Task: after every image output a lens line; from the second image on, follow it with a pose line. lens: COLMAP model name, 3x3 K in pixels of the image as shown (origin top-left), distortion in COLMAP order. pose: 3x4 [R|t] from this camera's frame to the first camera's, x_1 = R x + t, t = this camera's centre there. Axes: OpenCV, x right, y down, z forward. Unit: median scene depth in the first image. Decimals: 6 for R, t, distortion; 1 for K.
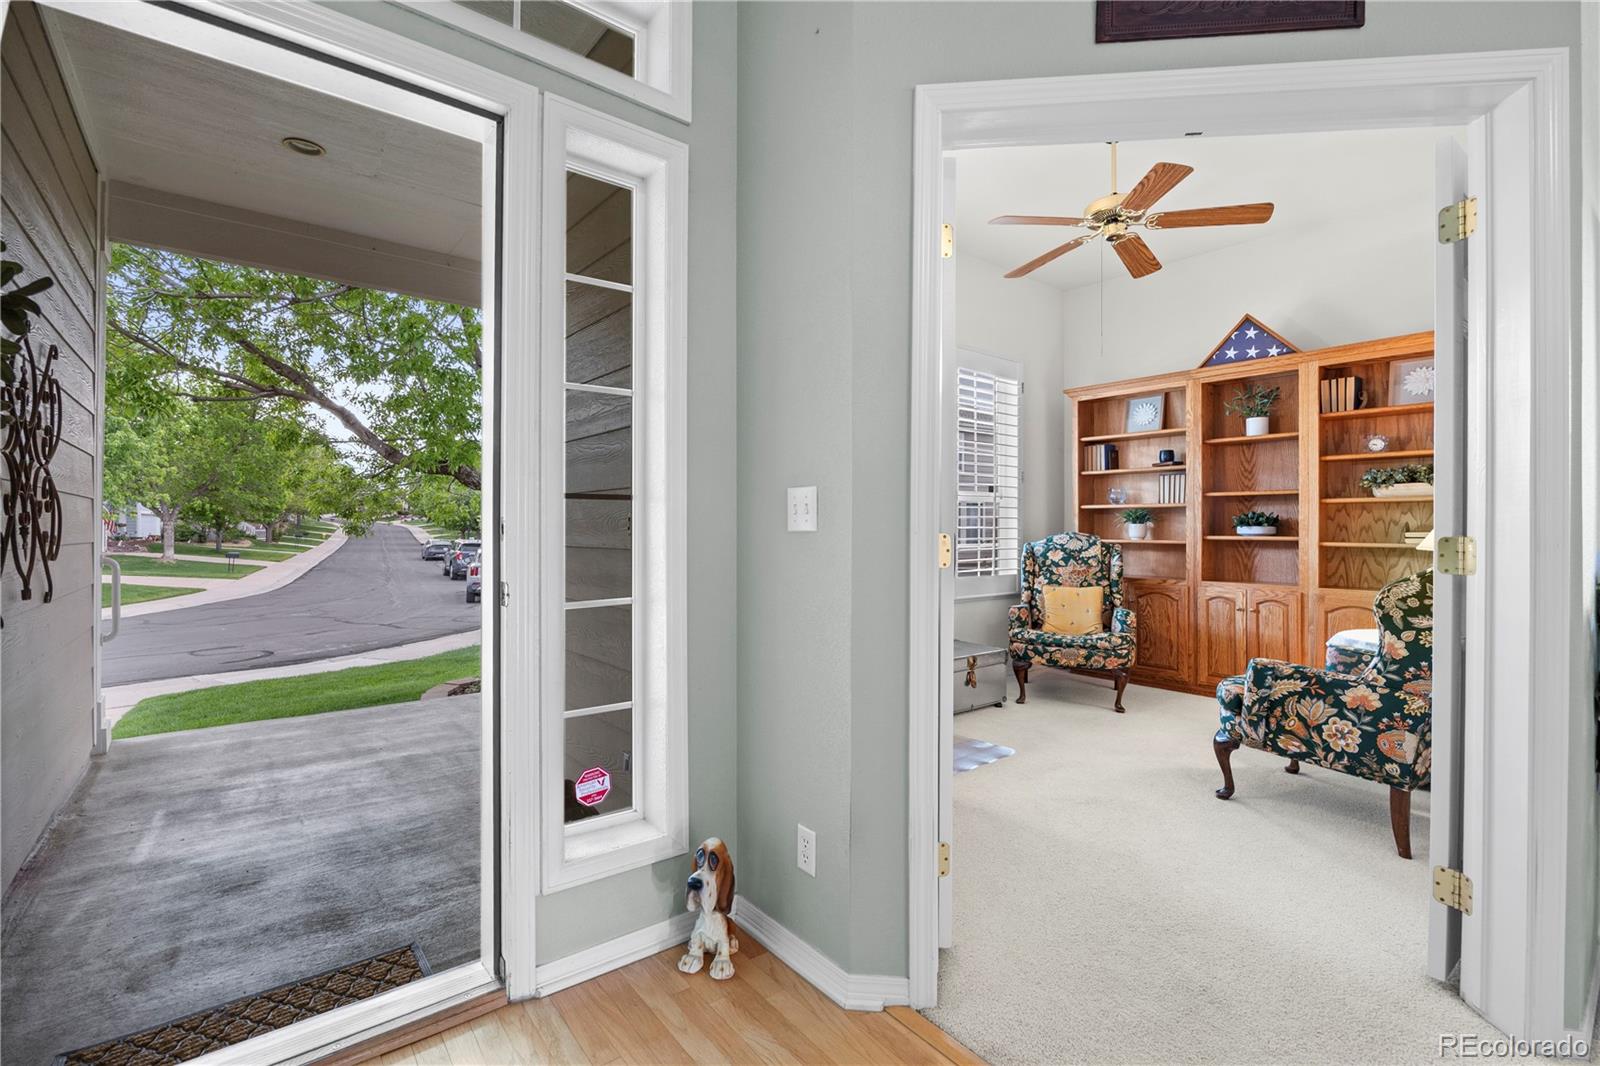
lens RADIAL K [[708.6, 0, 798.1], [0, 708.6, 536.7], [0, 0, 1]] dist [-0.004519, 0.000417]
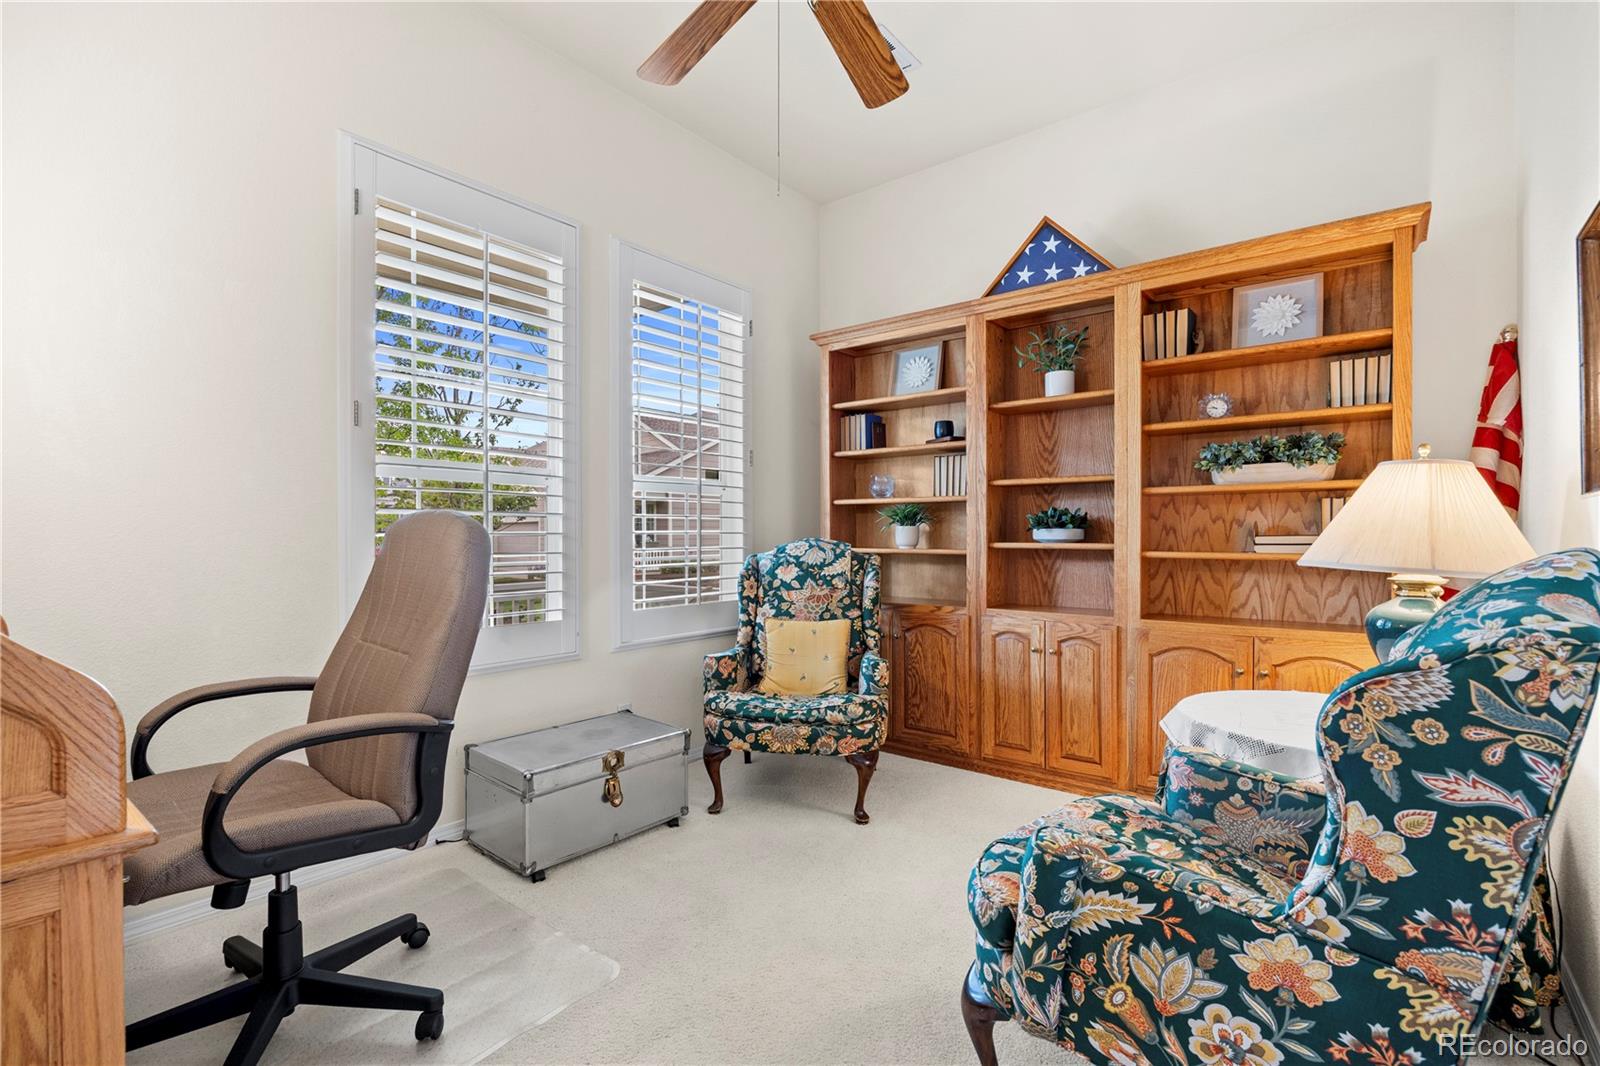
lens RADIAL K [[743.7, 0, 770.3], [0, 743.7, 553.9], [0, 0, 1]] dist [-0.004350, 0.000088]
pose [[0.980869, -0.008031, 0.194503, 0.235287], [0.005253, 0.999877, 0.014792, -0.002259], [-0.194598, -0.013487, 0.980790, 0.349356]]
